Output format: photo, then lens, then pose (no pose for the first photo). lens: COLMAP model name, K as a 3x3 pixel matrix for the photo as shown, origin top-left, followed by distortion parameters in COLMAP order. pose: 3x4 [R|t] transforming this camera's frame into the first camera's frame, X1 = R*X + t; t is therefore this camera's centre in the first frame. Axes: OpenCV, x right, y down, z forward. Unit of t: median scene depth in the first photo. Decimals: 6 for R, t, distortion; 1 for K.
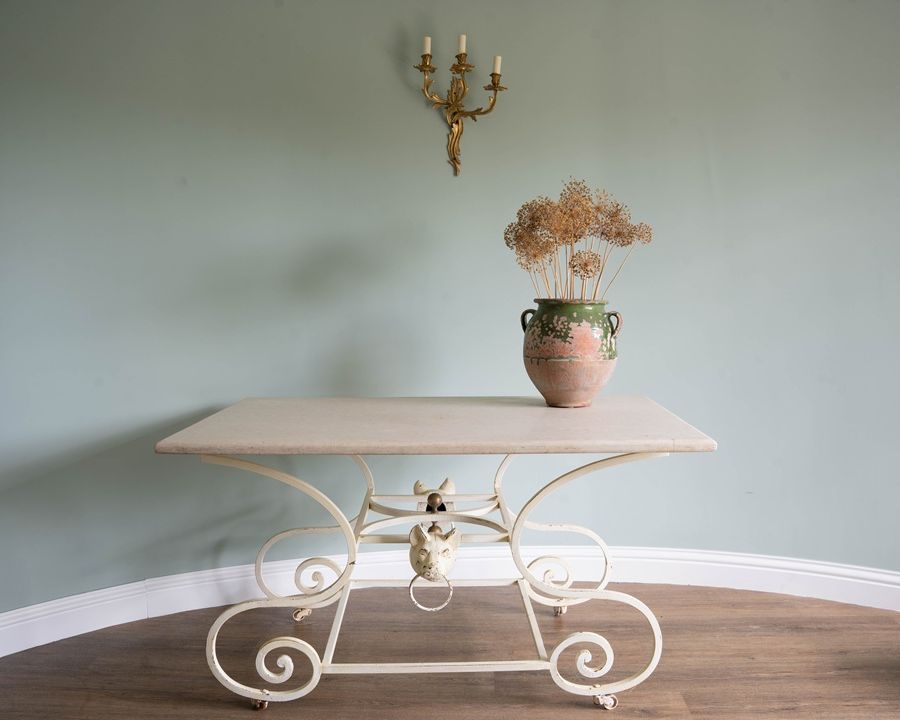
lens RADIAL K [[895.8, 0, 448.9], [0, 895.8, 357.1], [0, 0, 1]] dist [-0.129928, 0.000000]
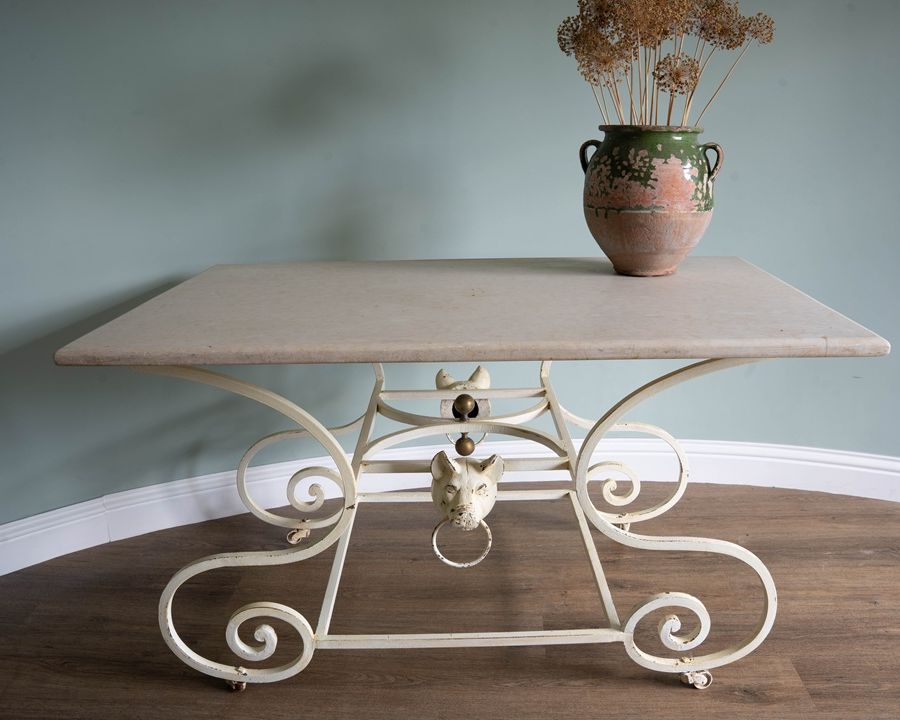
lens RADIAL K [[895.8, 0, 448.7], [0, 895.8, 362.8], [0, 0, 1]] dist [-0.129928, 0.000000]
pose [[0.999658, -0.008616, -0.024703, -0.010534], [0.013013, 0.982879, 0.183794, -0.010253], [0.022697, -0.184053, 0.982654, 0.279826]]
